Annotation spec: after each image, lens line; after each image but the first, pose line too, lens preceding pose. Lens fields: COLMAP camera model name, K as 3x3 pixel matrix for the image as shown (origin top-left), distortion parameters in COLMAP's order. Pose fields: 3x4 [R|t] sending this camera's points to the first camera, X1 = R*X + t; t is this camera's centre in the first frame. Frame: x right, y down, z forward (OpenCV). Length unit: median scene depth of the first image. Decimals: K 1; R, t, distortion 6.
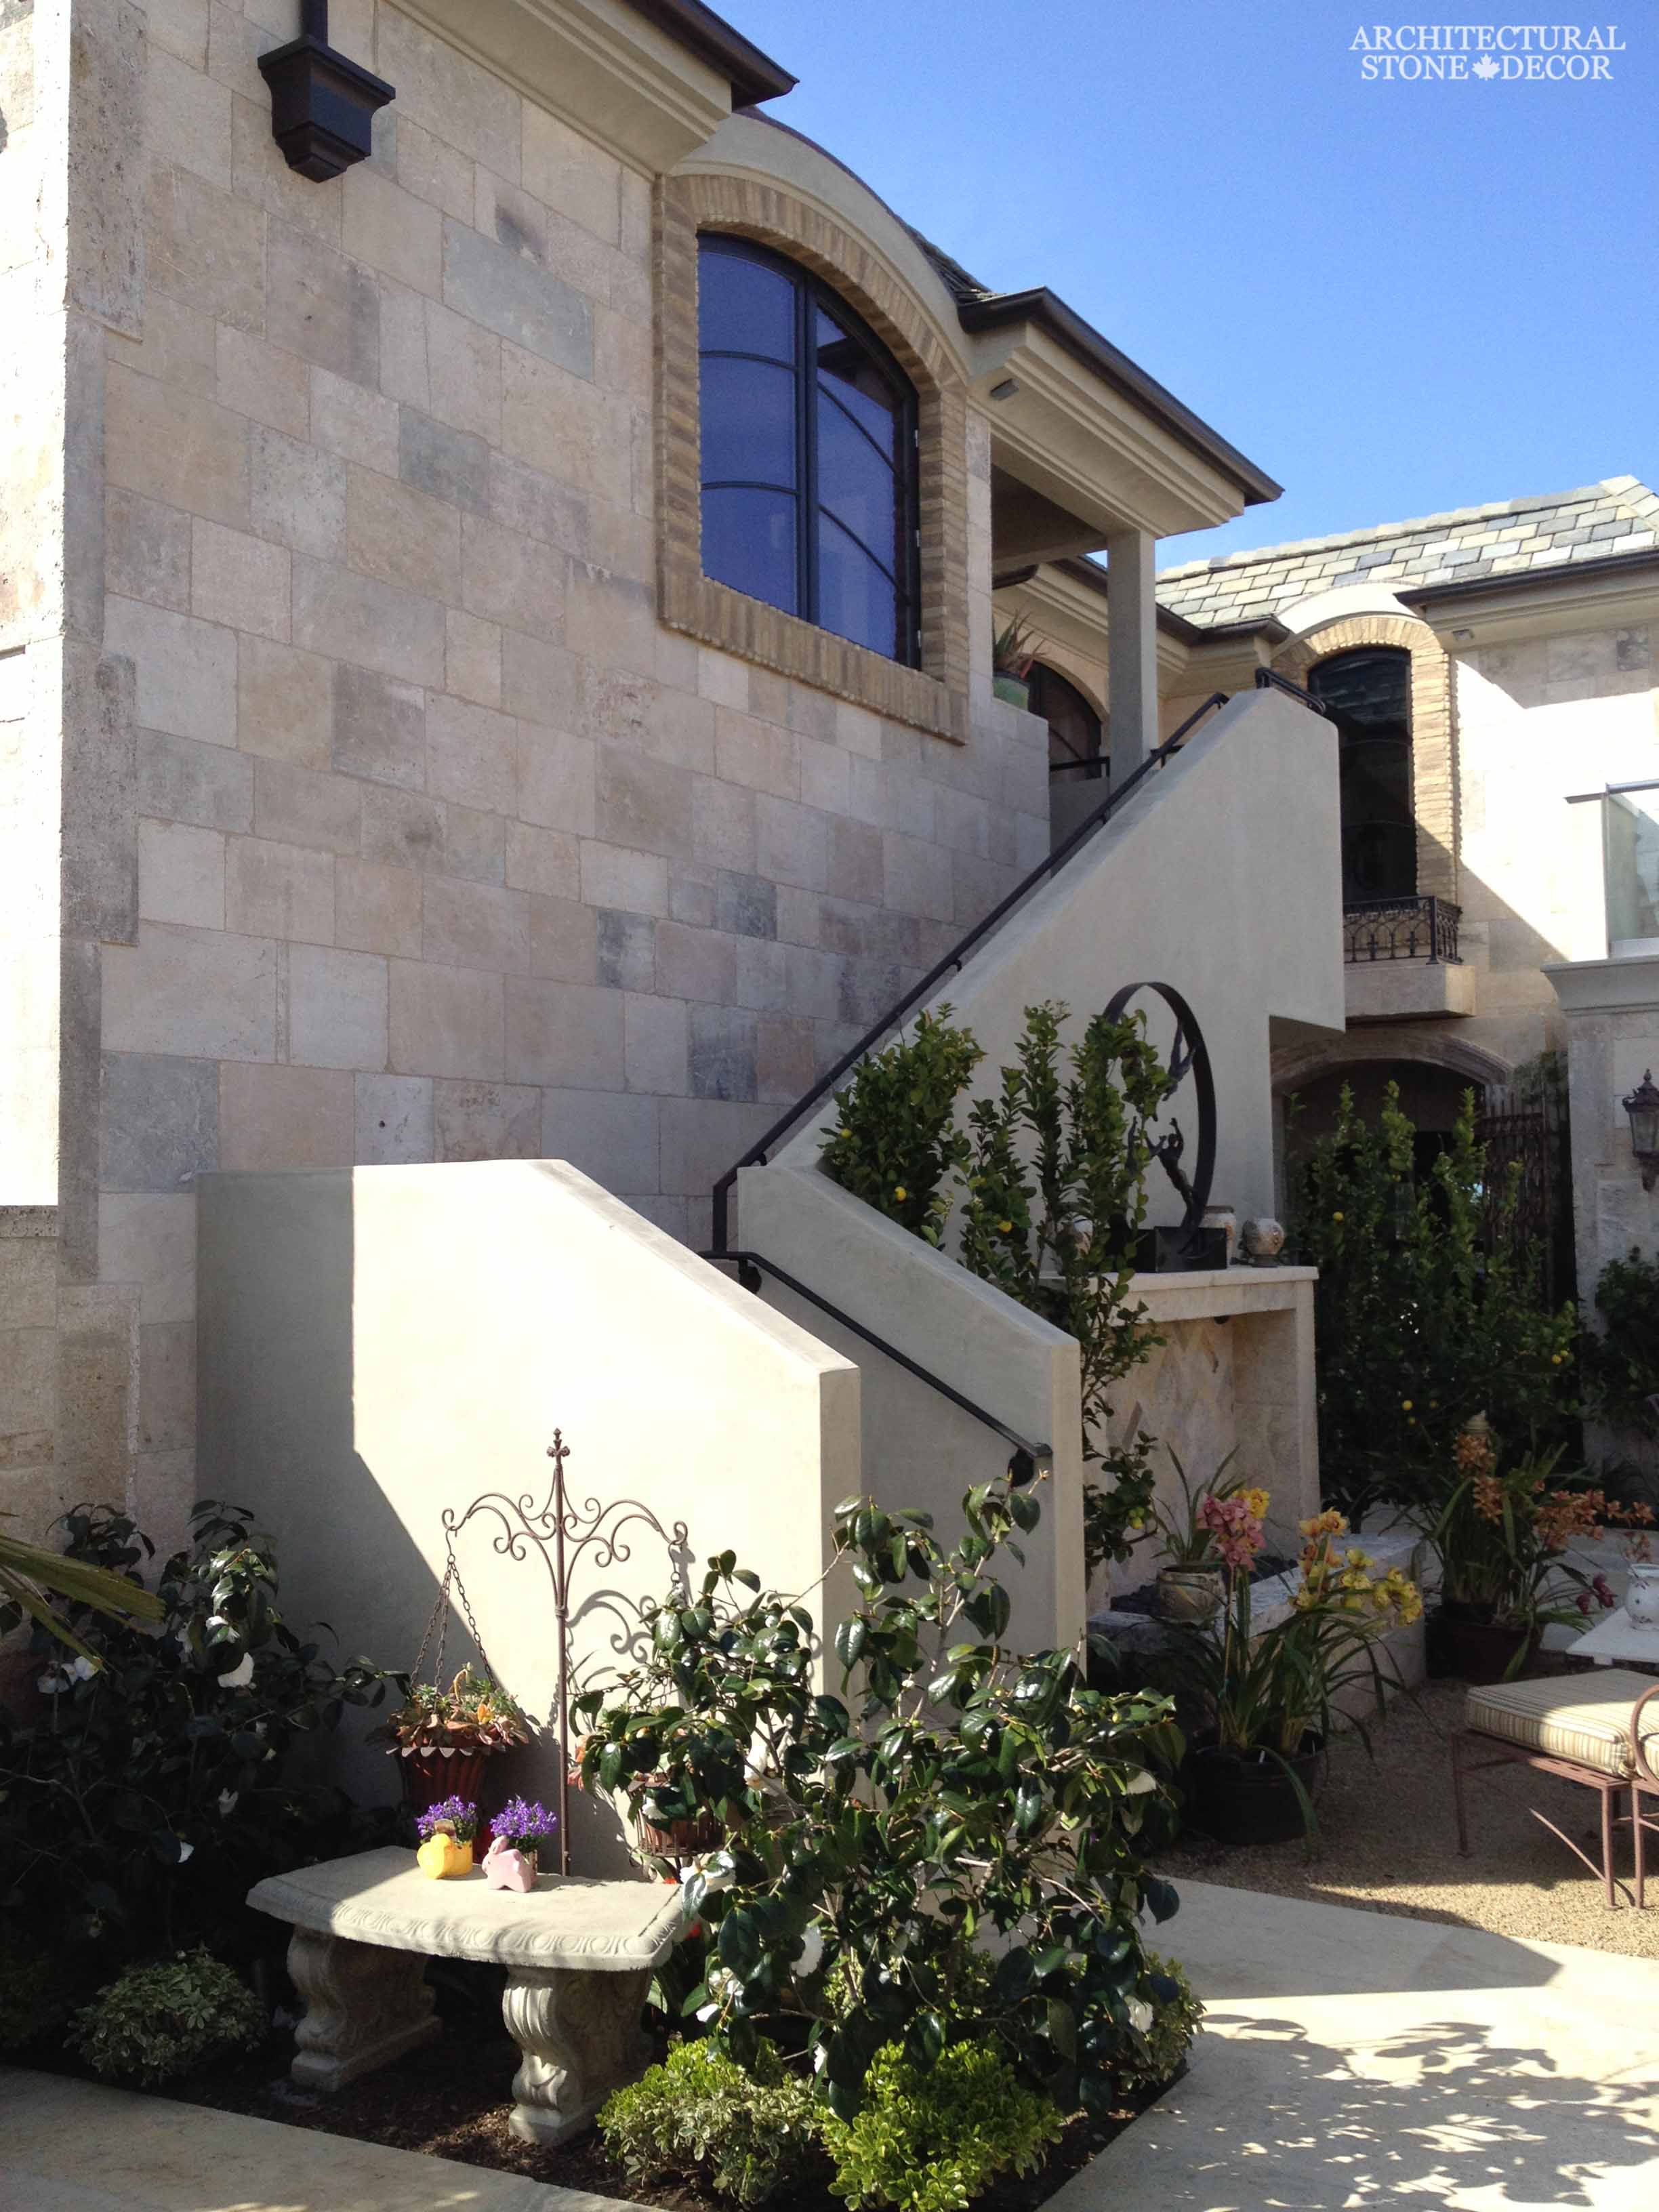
lens RADIAL K [[2062.8, 0, 829.5], [0, 2062.8, 1106.0], [0, 0, 1]] dist [0.124449, -0.240705]
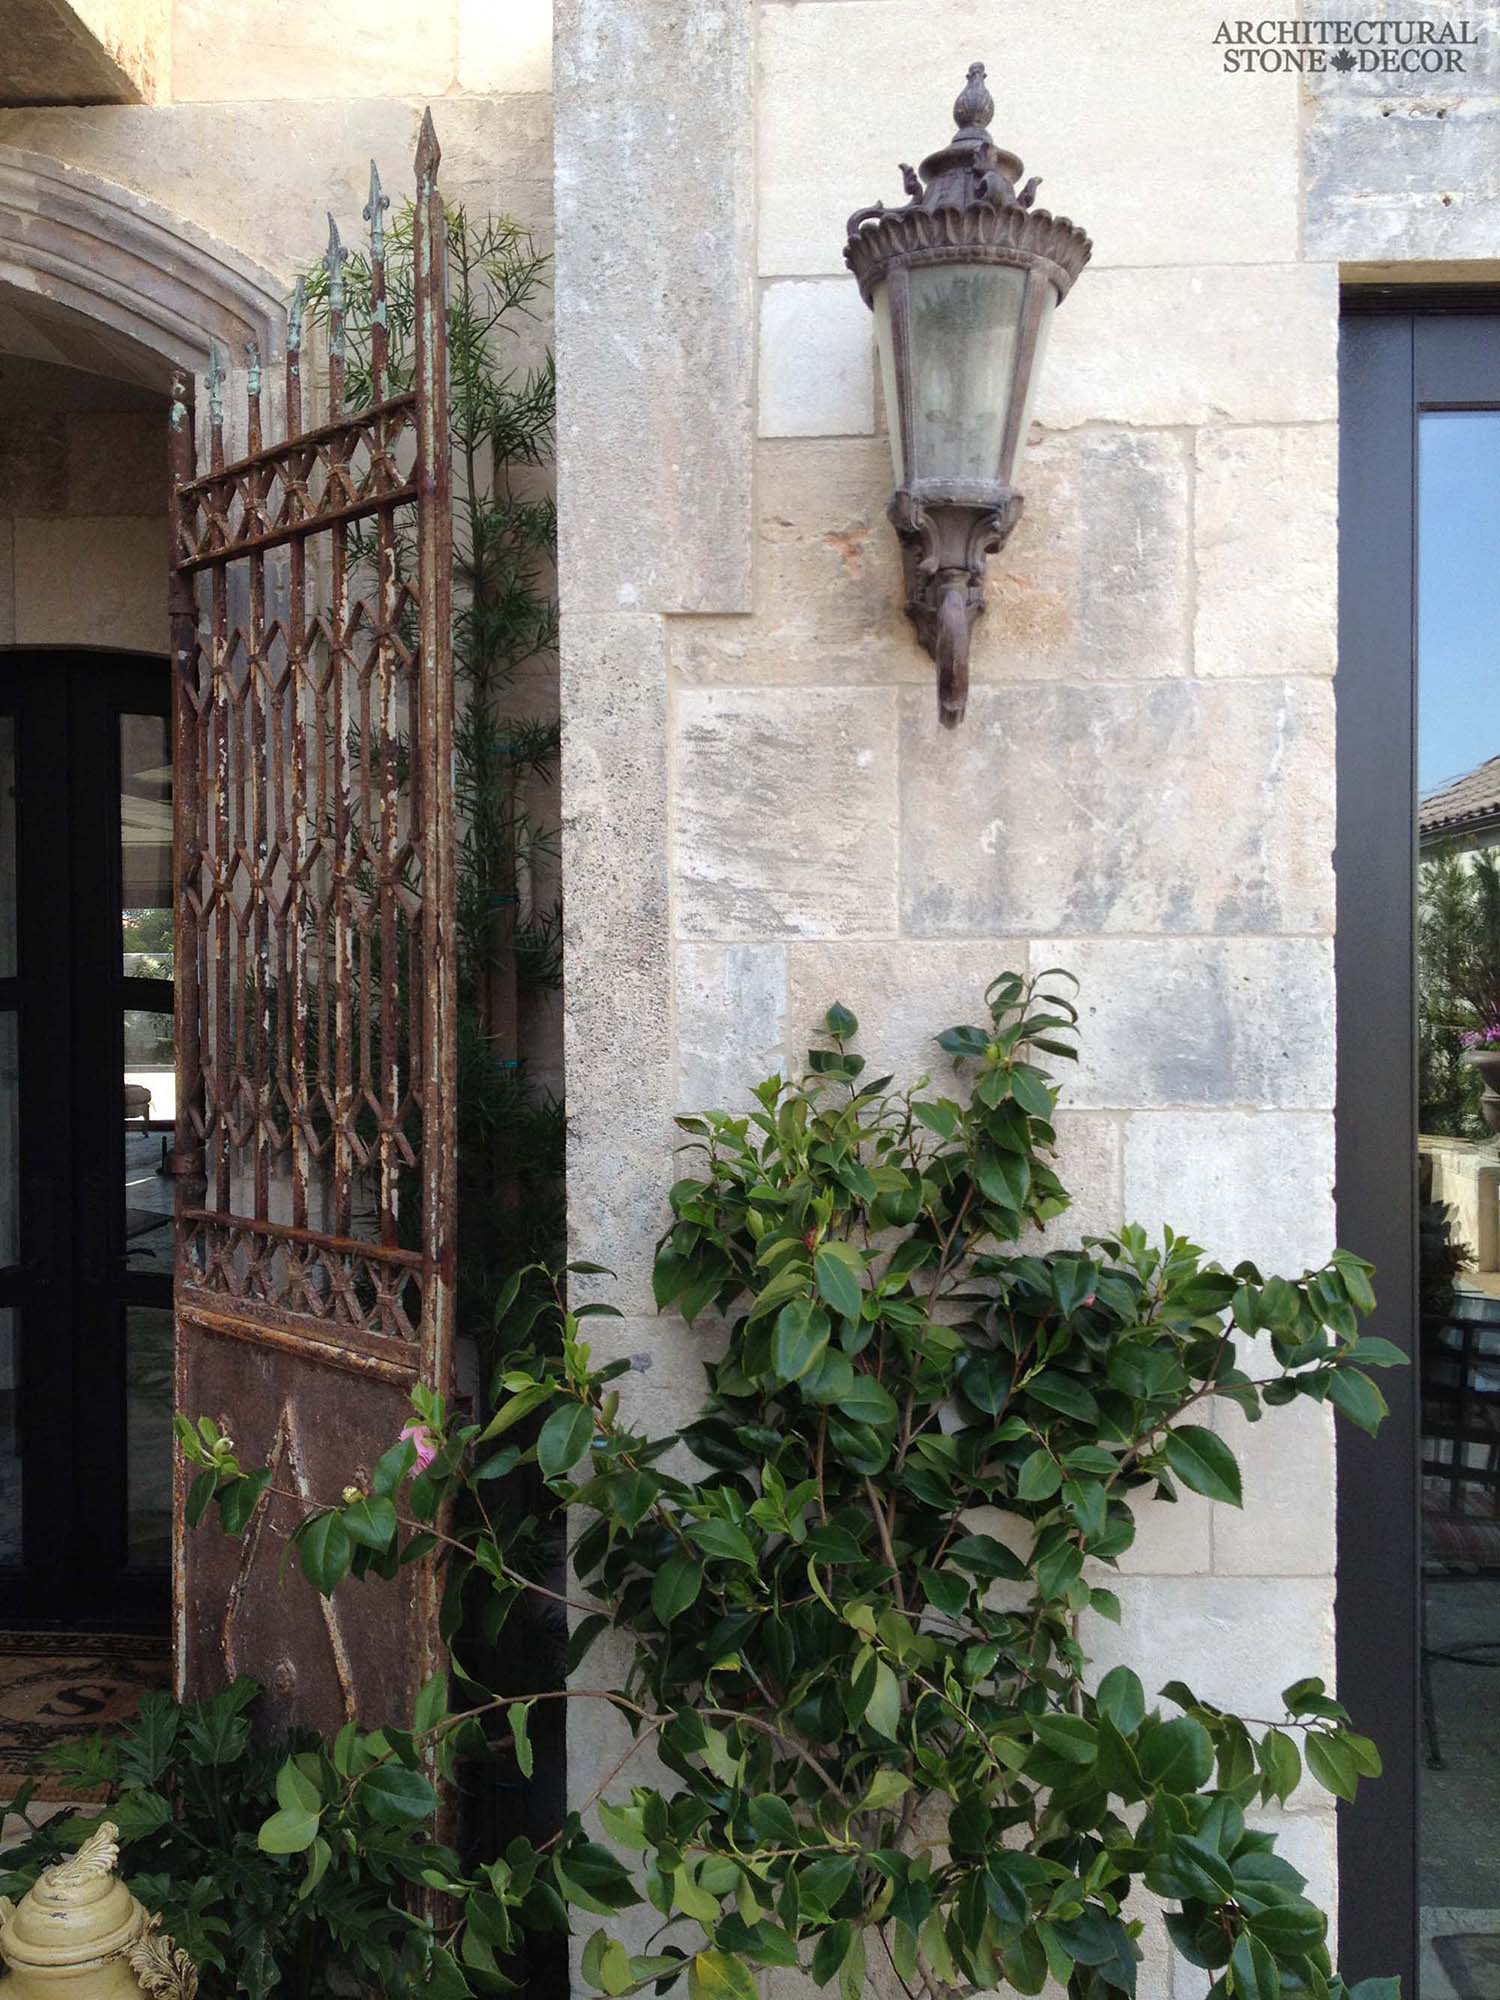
lens RADIAL K [[1865.1, 0, 750.0], [0, 1865.1, 1000.0], [0, 0, 1]] dist [0.124449, -0.240705]
pose [[0.859084, -0.005415, 0.511806, 0.281600], [-0.033685, 0.997178, 0.067091, 0.054327], [-0.510725, -0.074877, 0.856477, 0.843420]]
